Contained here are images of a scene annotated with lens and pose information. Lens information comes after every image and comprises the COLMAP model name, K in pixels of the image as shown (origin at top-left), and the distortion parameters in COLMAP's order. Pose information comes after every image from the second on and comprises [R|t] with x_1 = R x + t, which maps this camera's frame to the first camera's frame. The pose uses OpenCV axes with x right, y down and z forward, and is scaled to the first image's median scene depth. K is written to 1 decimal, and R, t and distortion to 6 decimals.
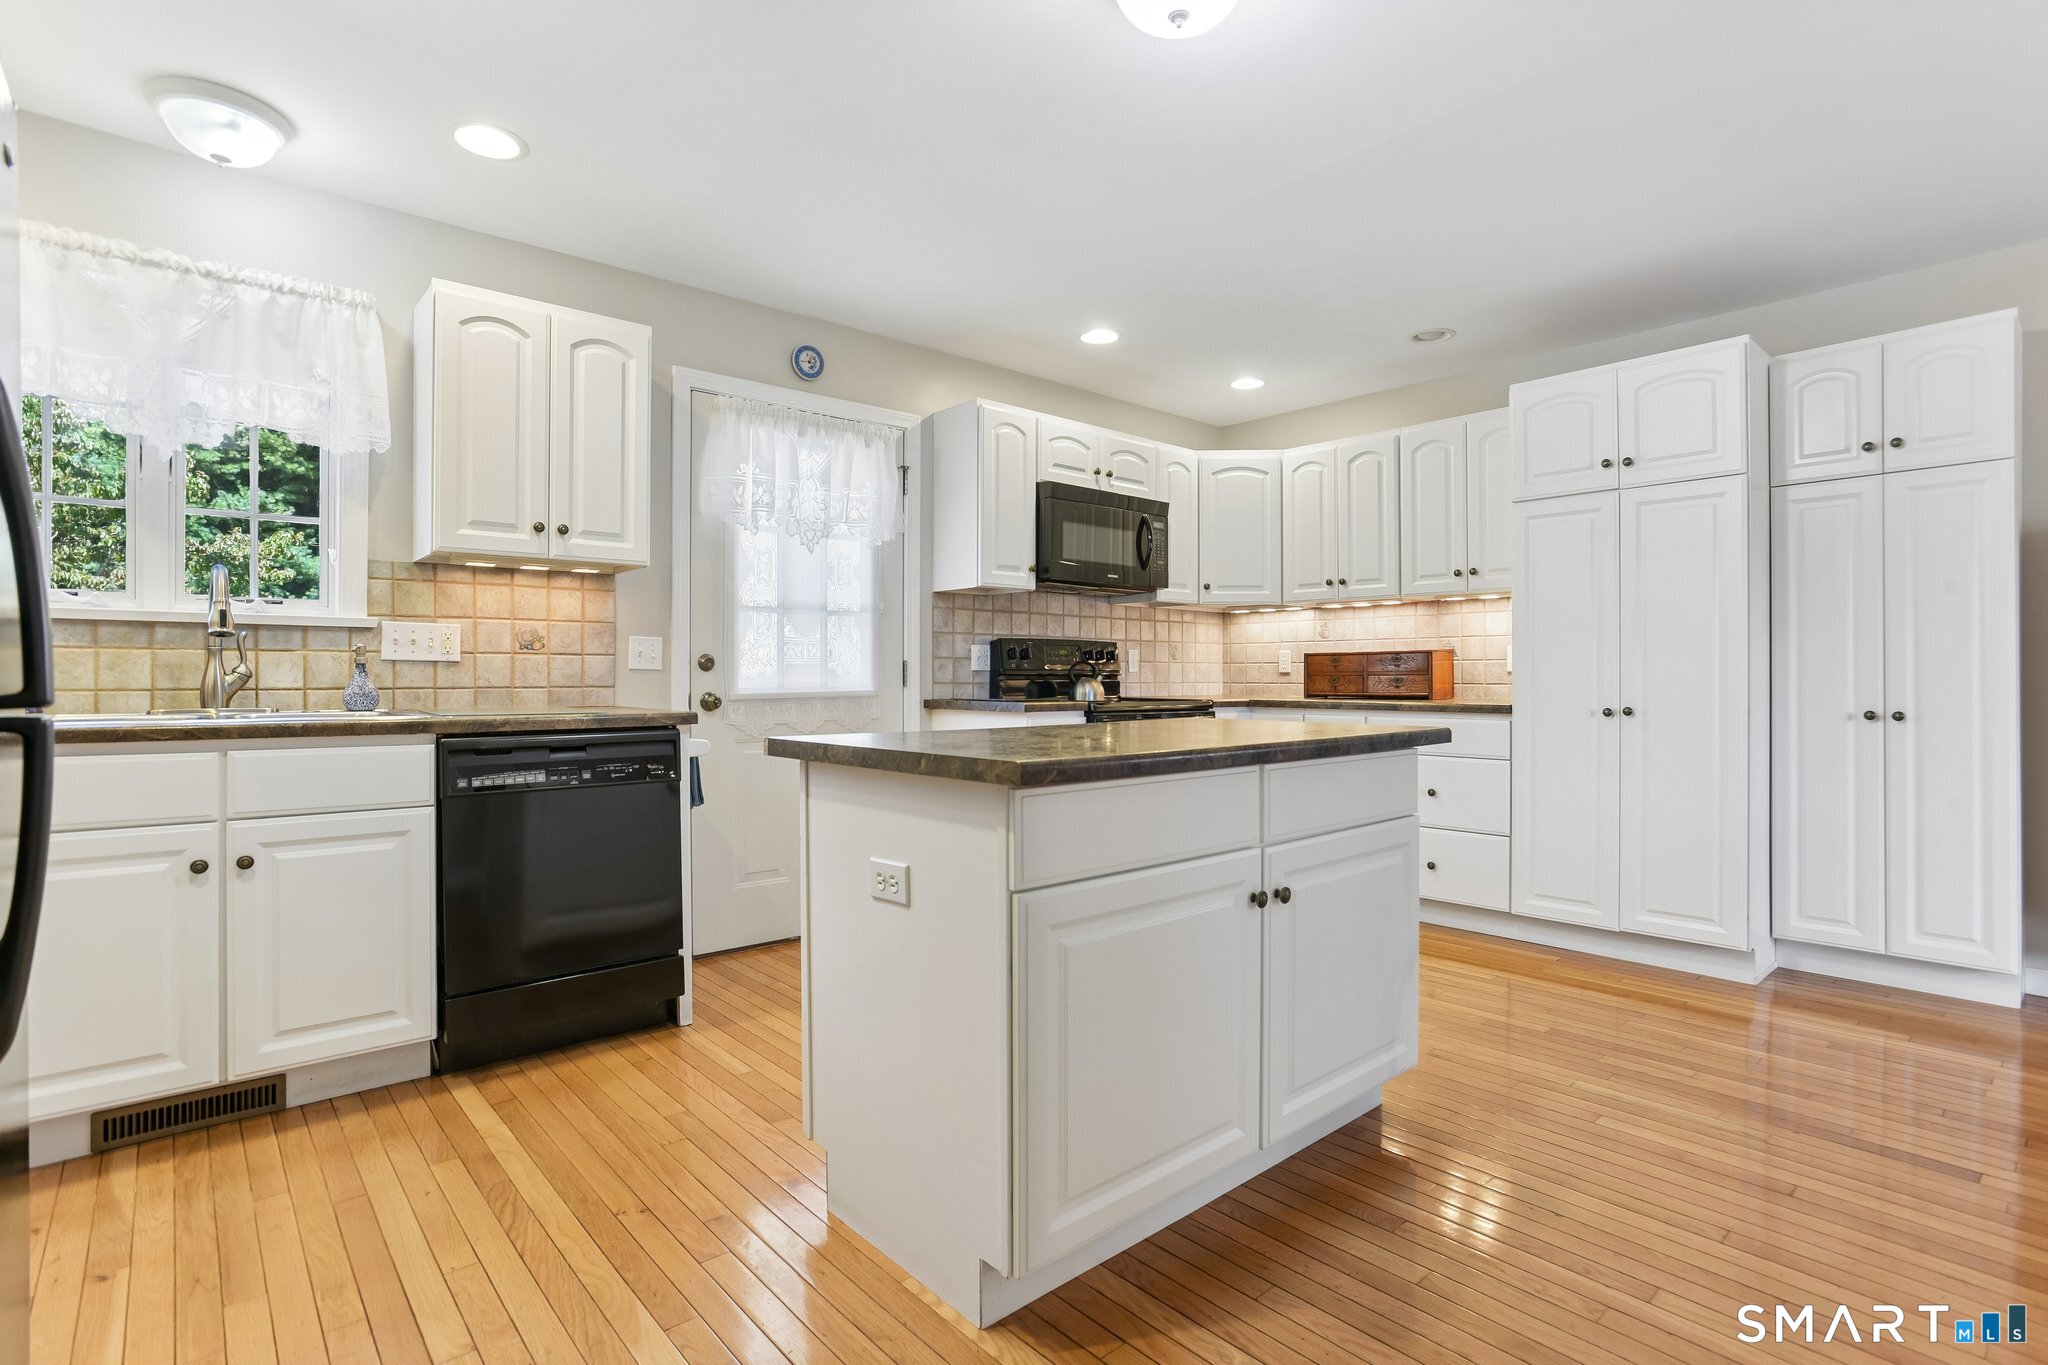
lens RADIAL K [[992.3, 0, 1009.0], [0, 992.3, 682.9], [0, 0, 1]] dist [-0.034587, 0.012074]
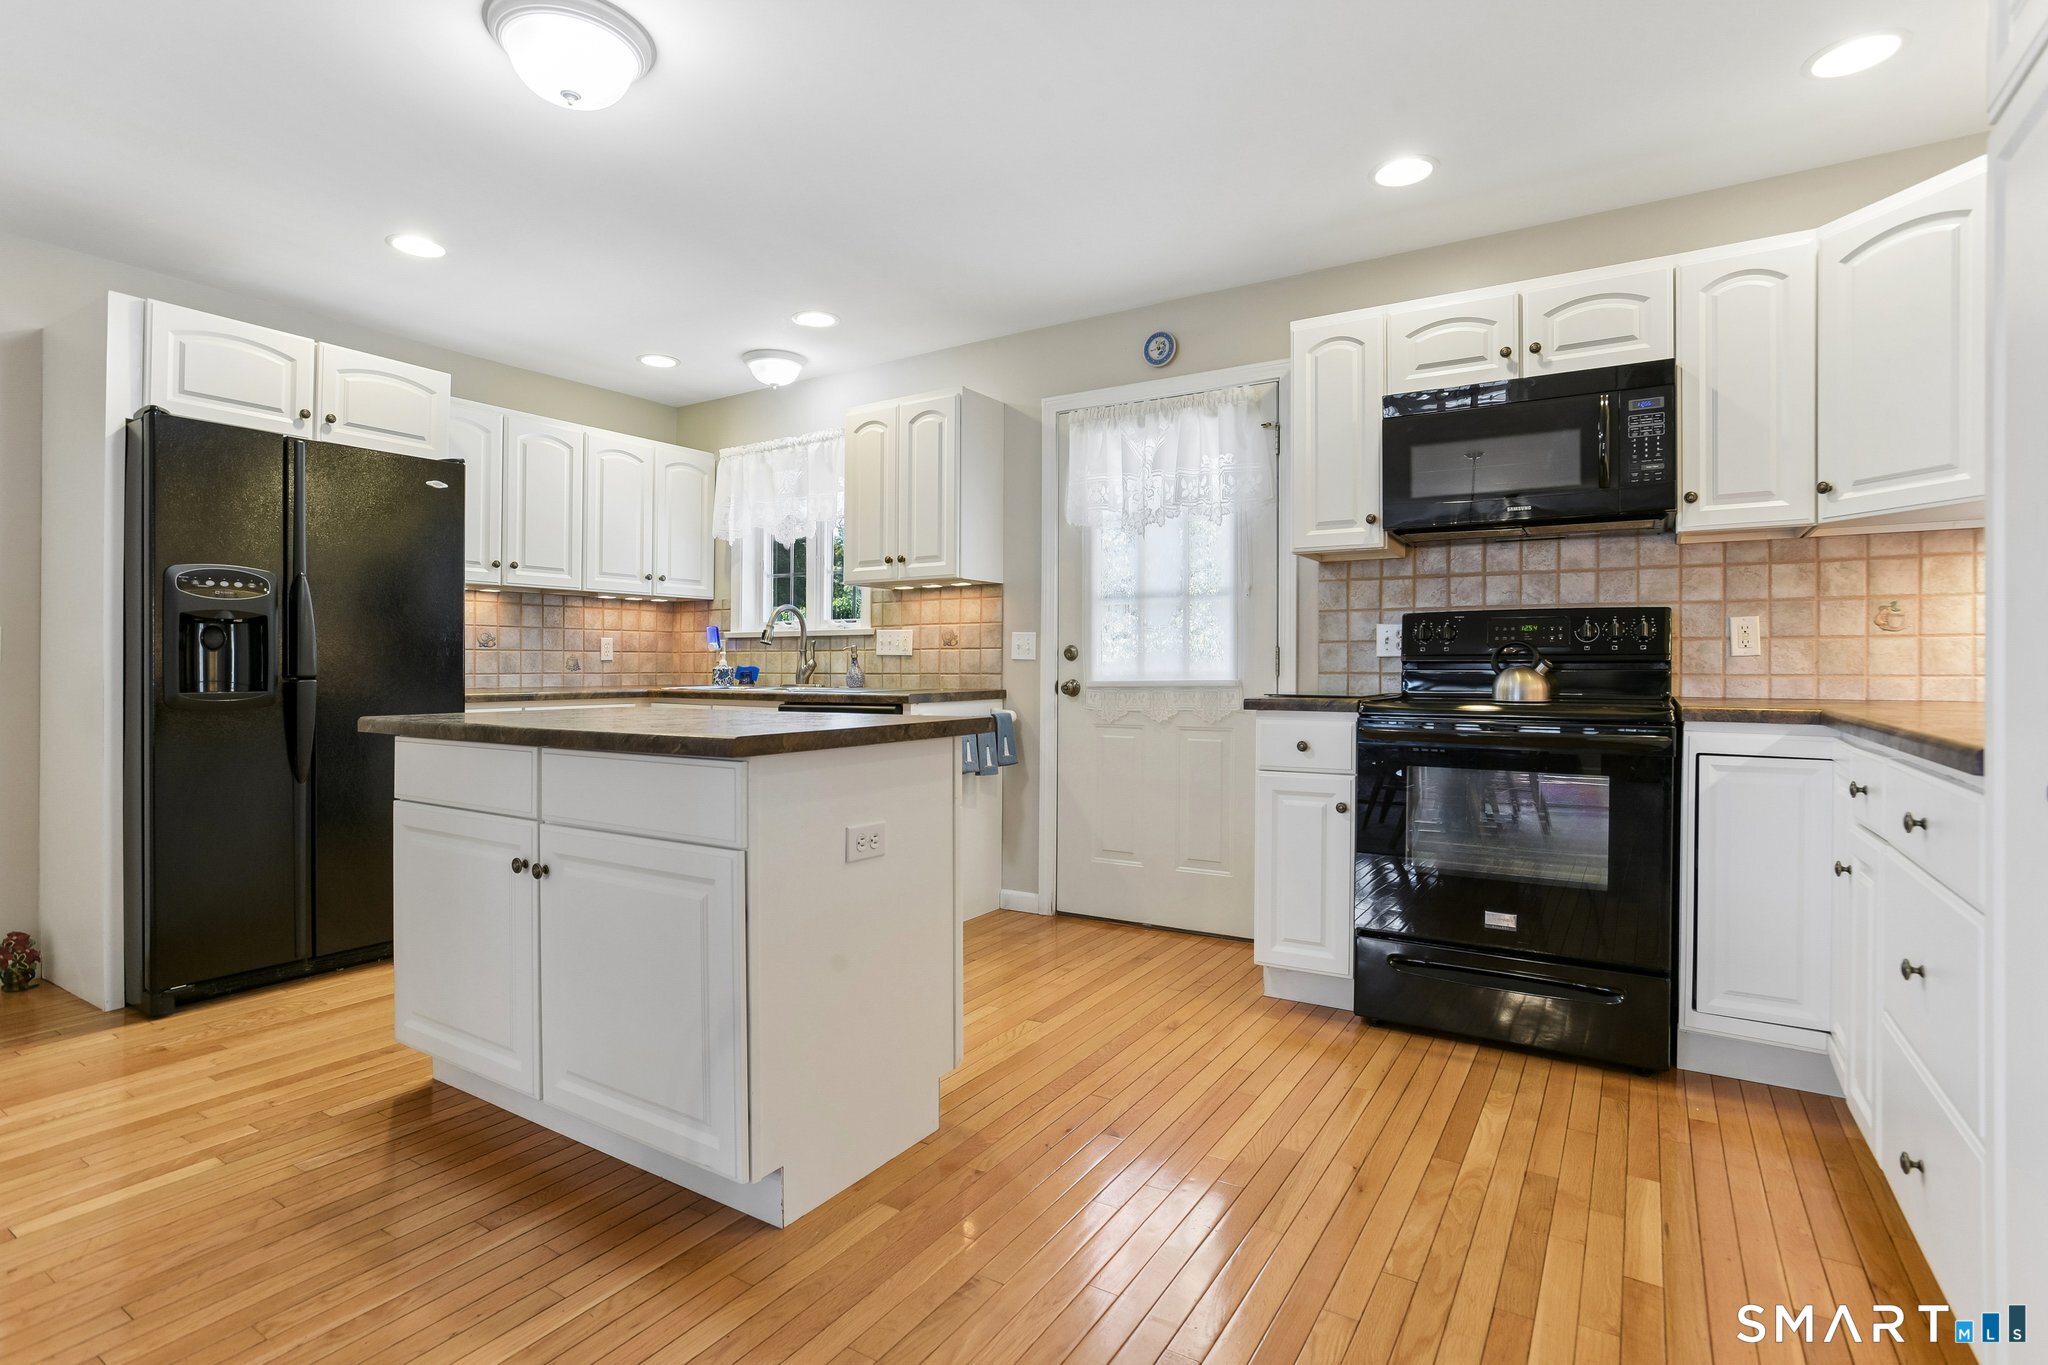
lens RADIAL K [[992.3, 0, 1034.8], [0, 992.3, 670.6], [0, 0, 1]] dist [-0.034587, 0.012074]
pose [[0.302935, 0.004335, -0.953001, 0.738842], [-0.003728, 0.999987, 0.003364, -0.004009], [0.953004, 0.002534, 0.302947, 0.605938]]
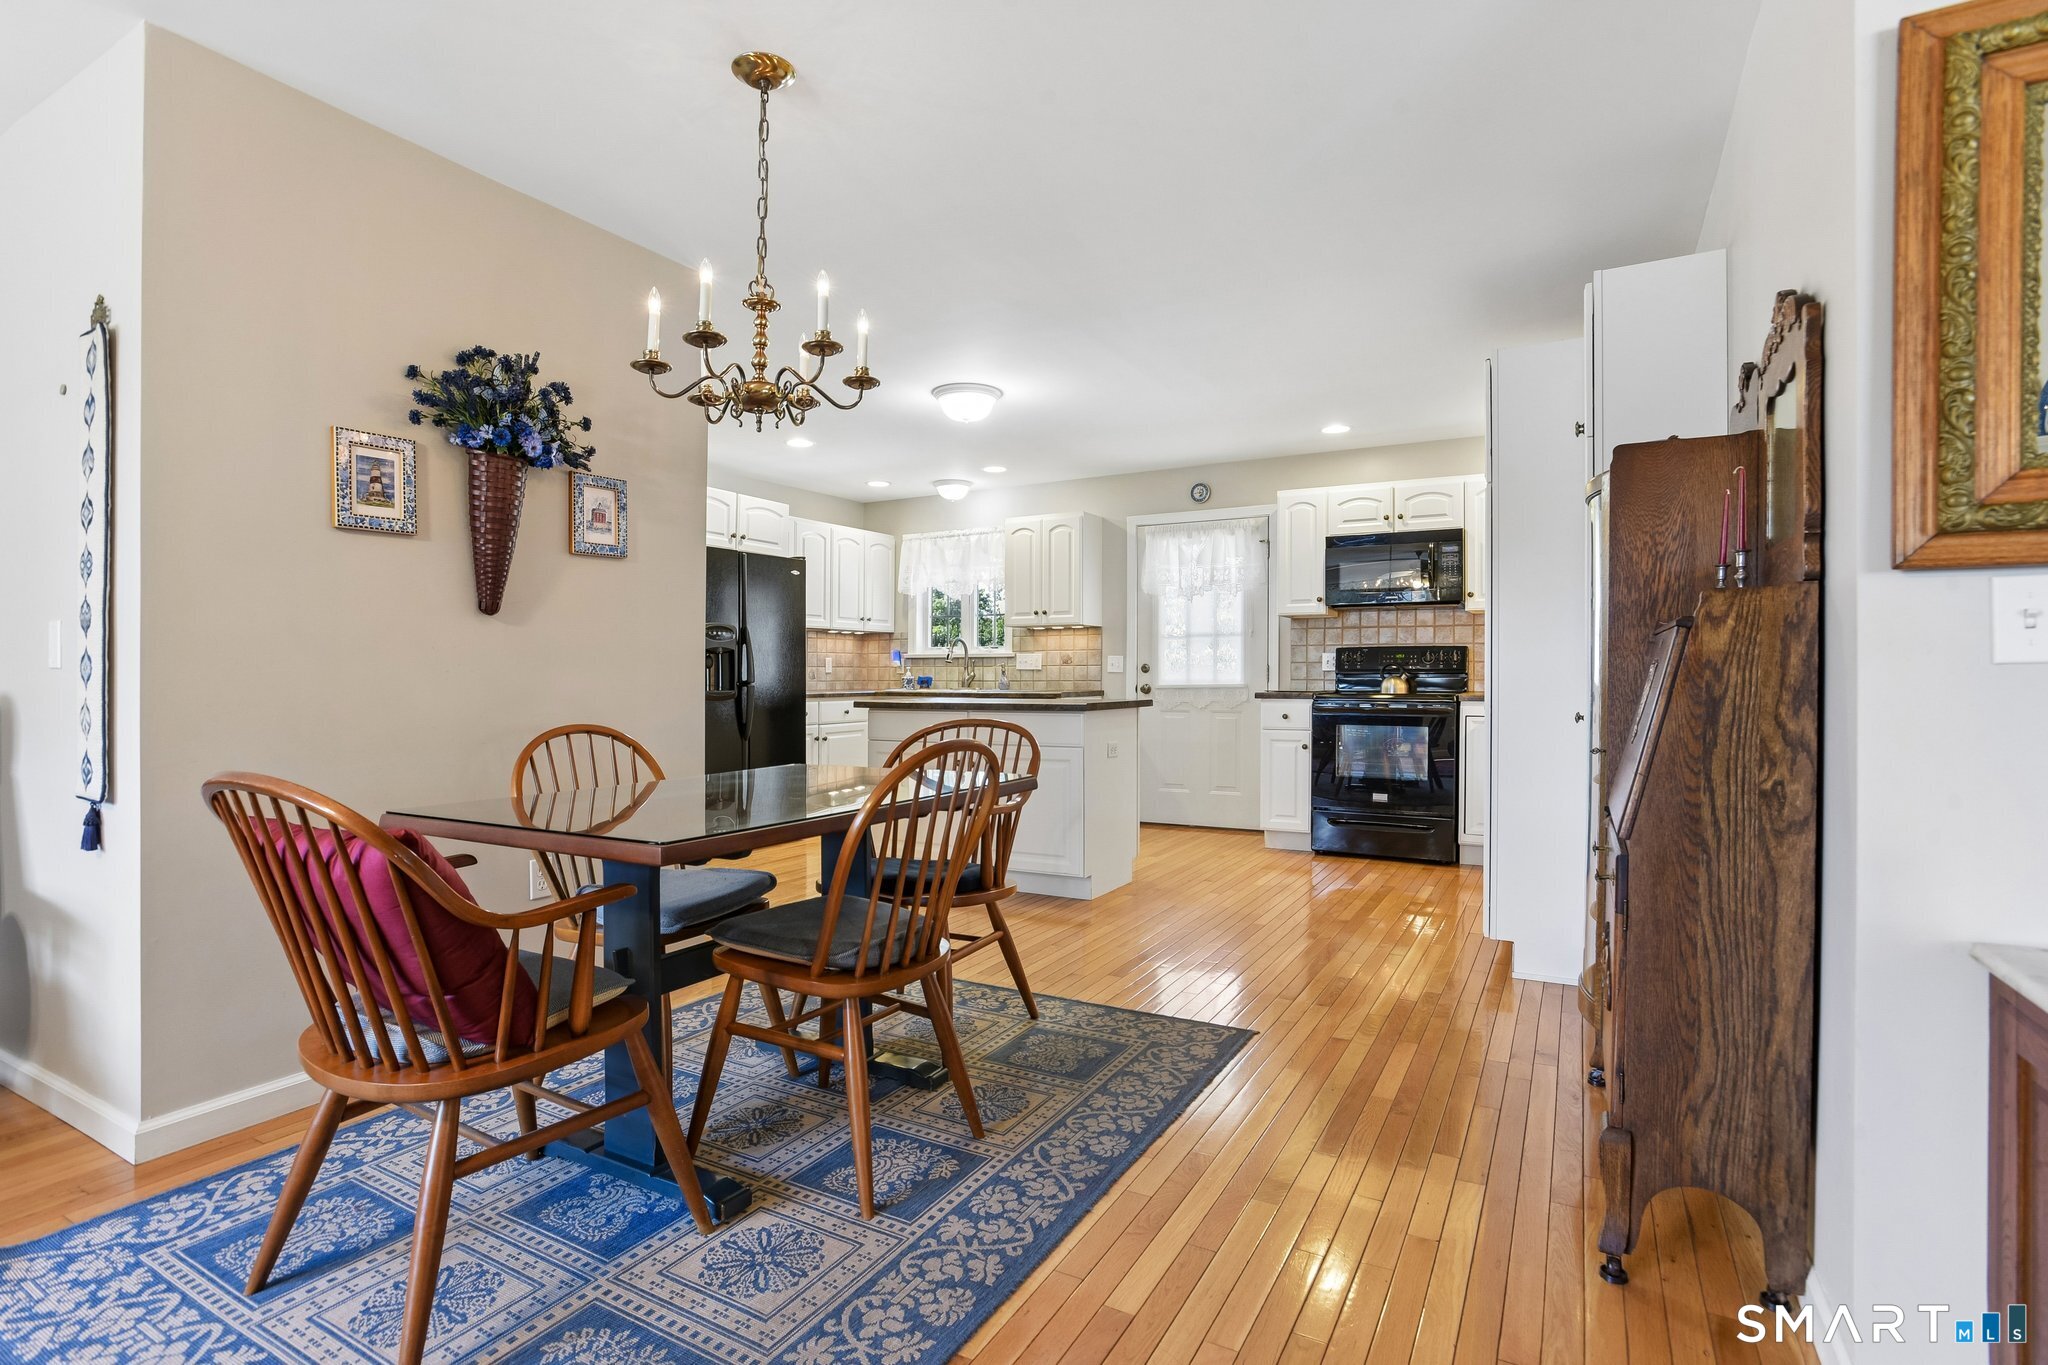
lens RADIAL K [[992.3, 0, 1051.3], [0, 992.3, 692.4], [0, 0, 1]] dist [-0.034587, 0.012074]
pose [[0.362194, 0.014681, -0.931987, 1.375887], [-0.001742, 0.999885, 0.015074, -0.002485], [0.932101, -0.003836, 0.362178, 0.137205]]
